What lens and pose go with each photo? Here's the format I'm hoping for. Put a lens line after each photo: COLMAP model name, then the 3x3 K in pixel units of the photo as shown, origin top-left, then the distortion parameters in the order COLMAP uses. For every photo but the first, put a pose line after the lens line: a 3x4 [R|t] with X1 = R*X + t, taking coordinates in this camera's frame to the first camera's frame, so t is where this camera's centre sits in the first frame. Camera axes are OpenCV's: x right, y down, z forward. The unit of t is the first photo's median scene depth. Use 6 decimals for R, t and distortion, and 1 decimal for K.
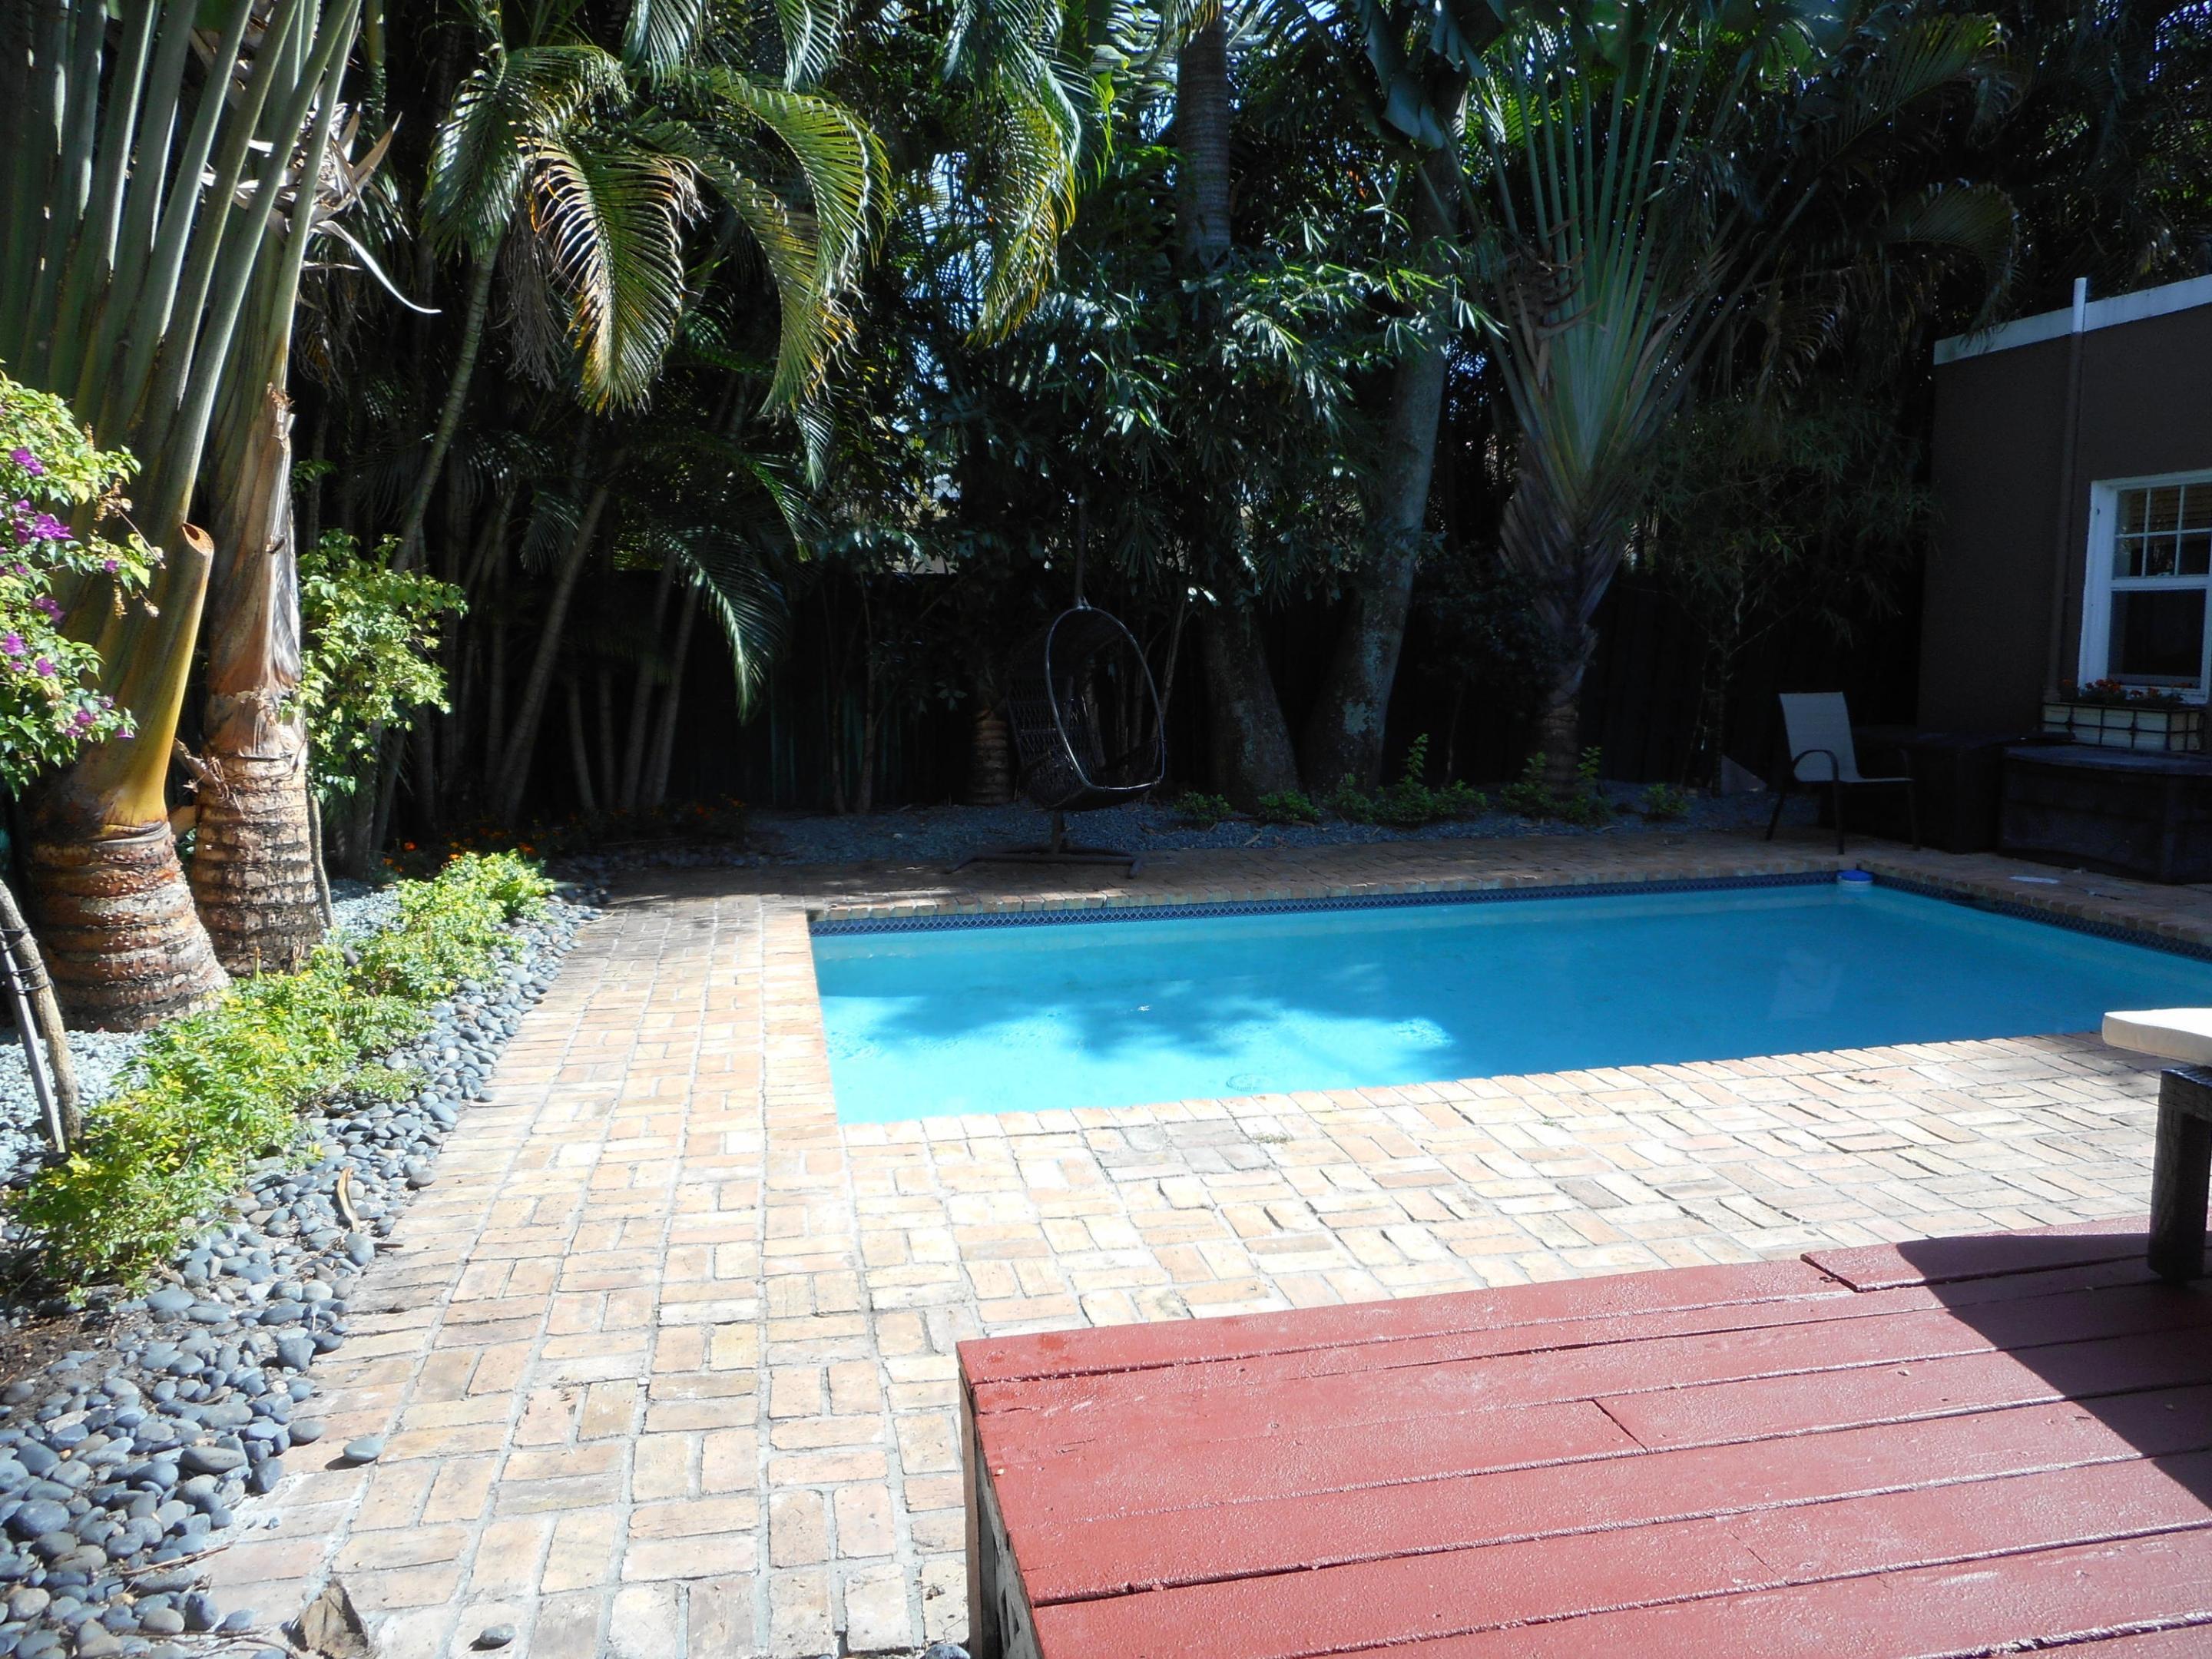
lens RADIAL K [[1622.9, 0, 1096.7], [0, 1622.9, 823.9], [0, 0, 1]] dist [-0.004878, 0.005153]
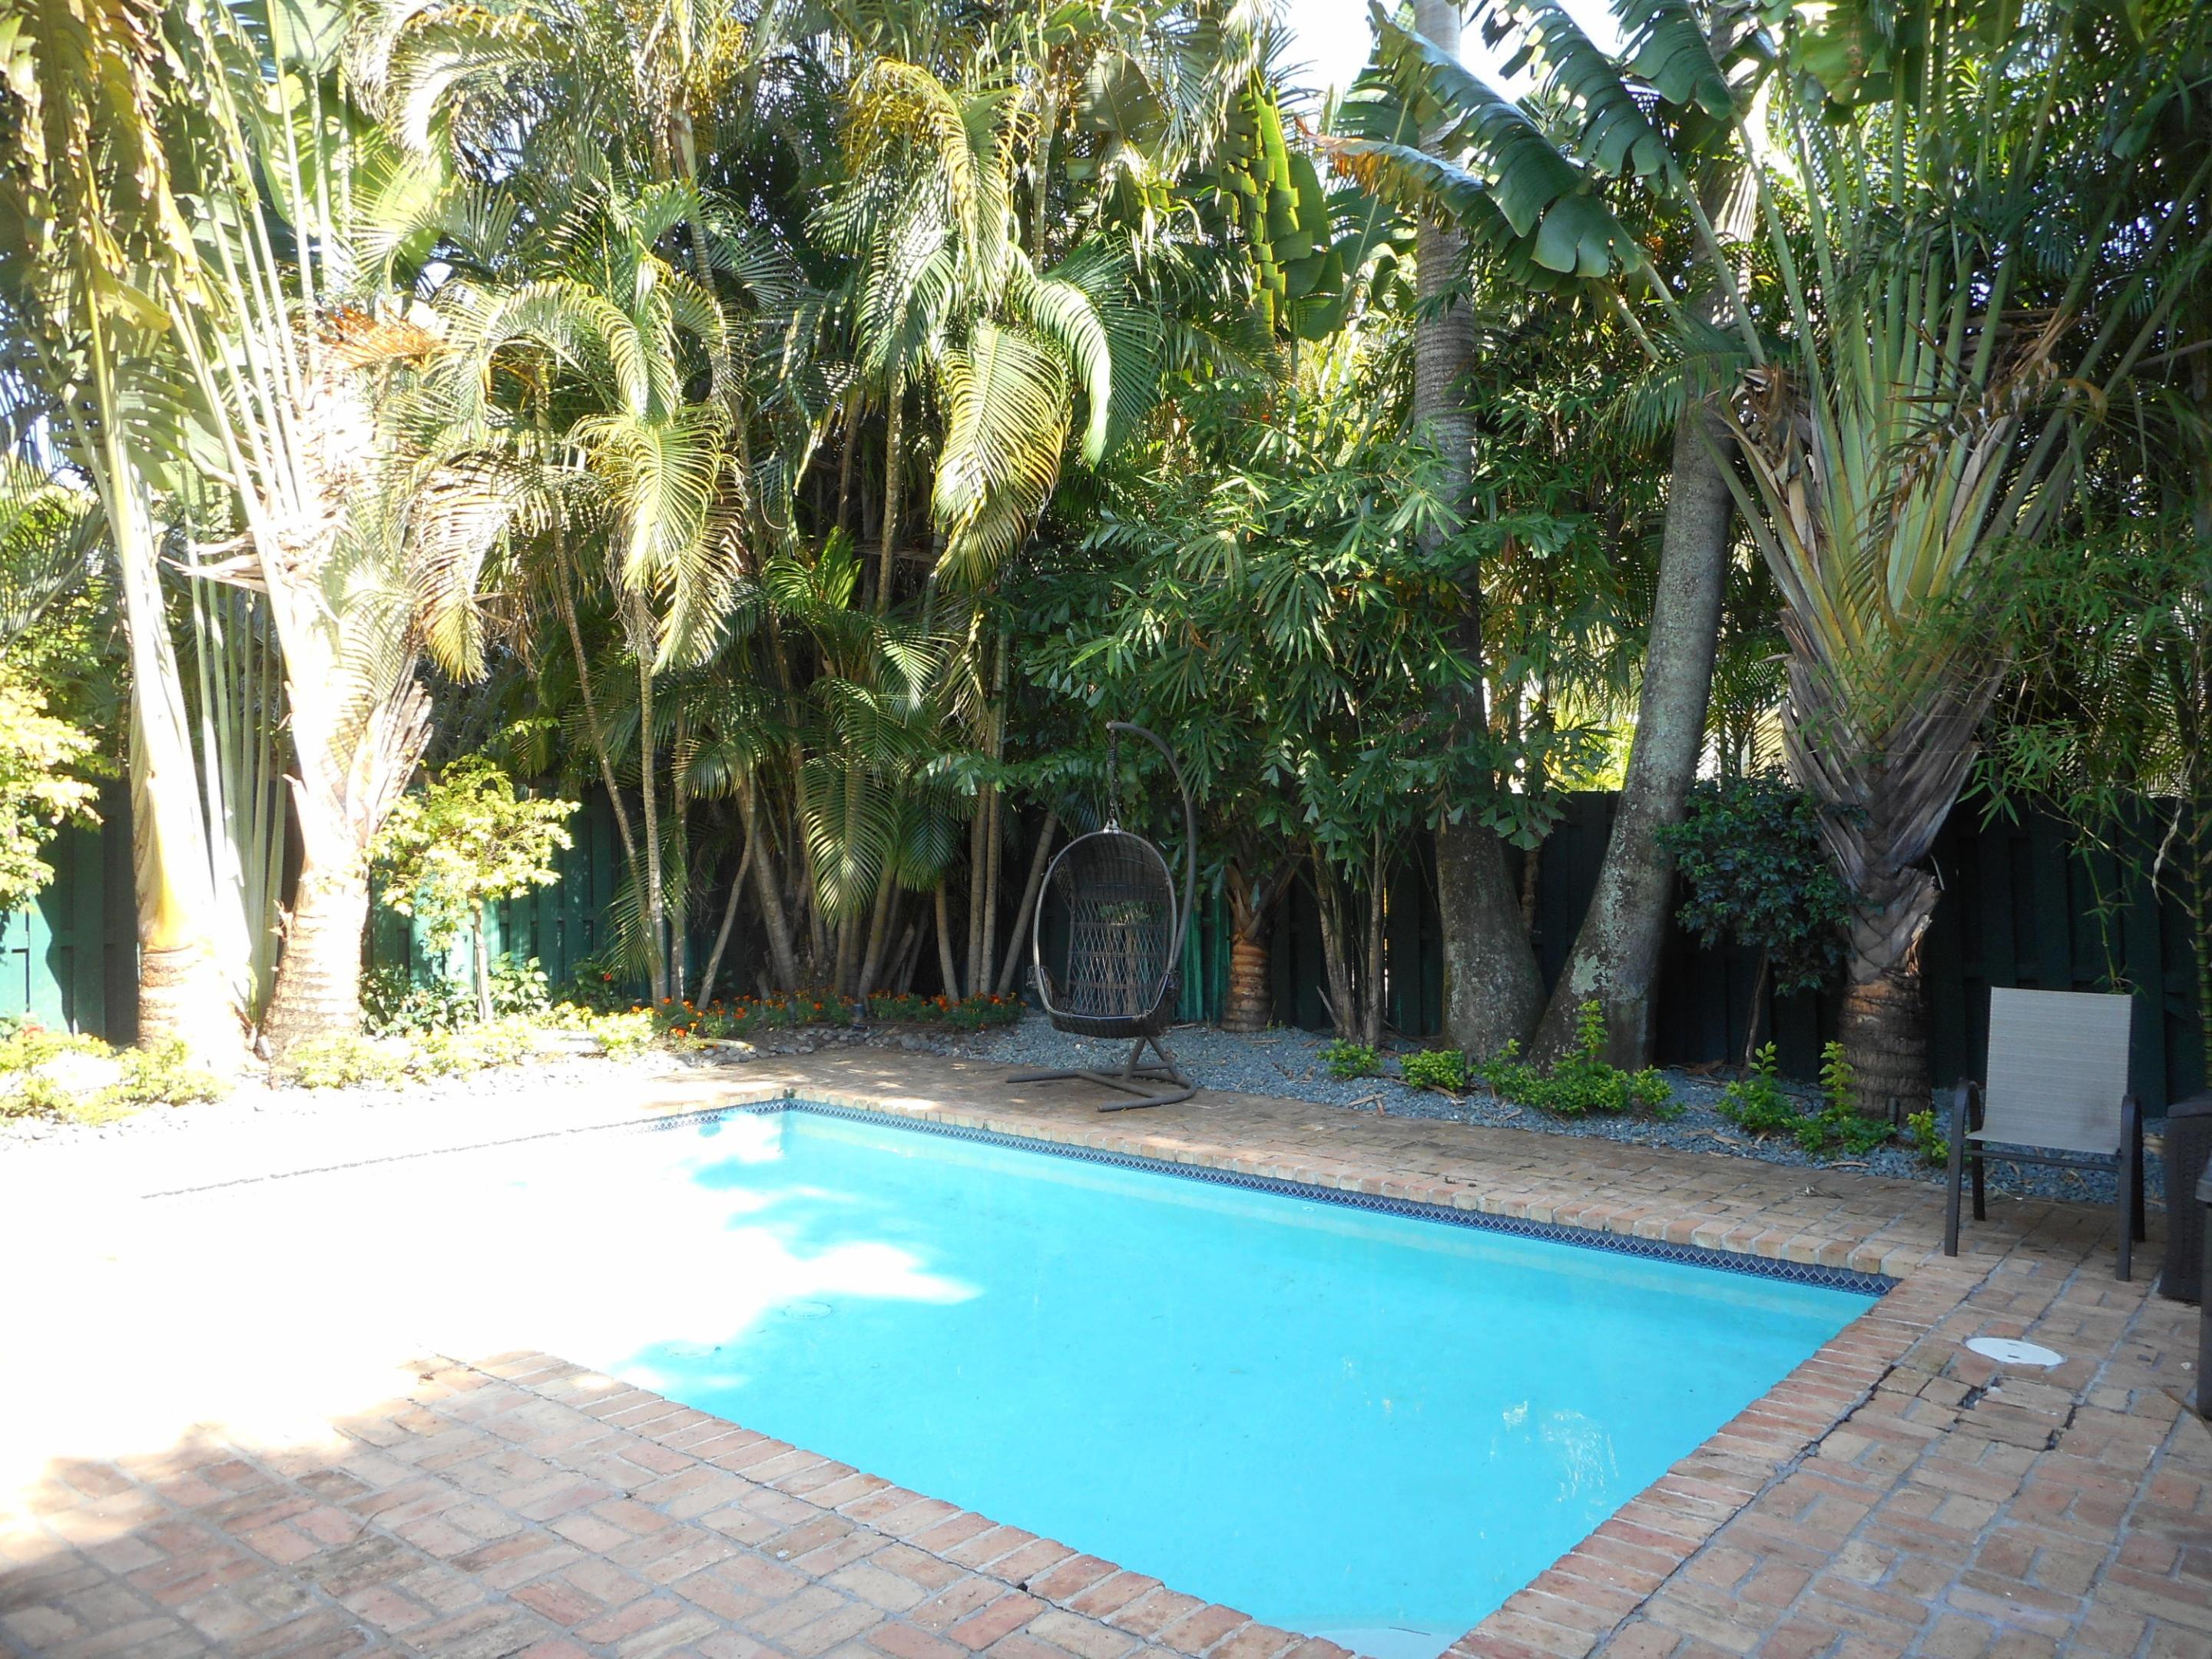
lens RADIAL K [[1622.9, 0, 1096.7], [0, 1622.9, 823.9], [0, 0, 1]] dist [-0.004878, 0.005153]
pose [[0.659337, 0.014667, -0.751705, 0.791517], [-0.113511, 0.990291, -0.080240, -0.062236], [0.743230, 0.138232, 0.654600, 0.380483]]
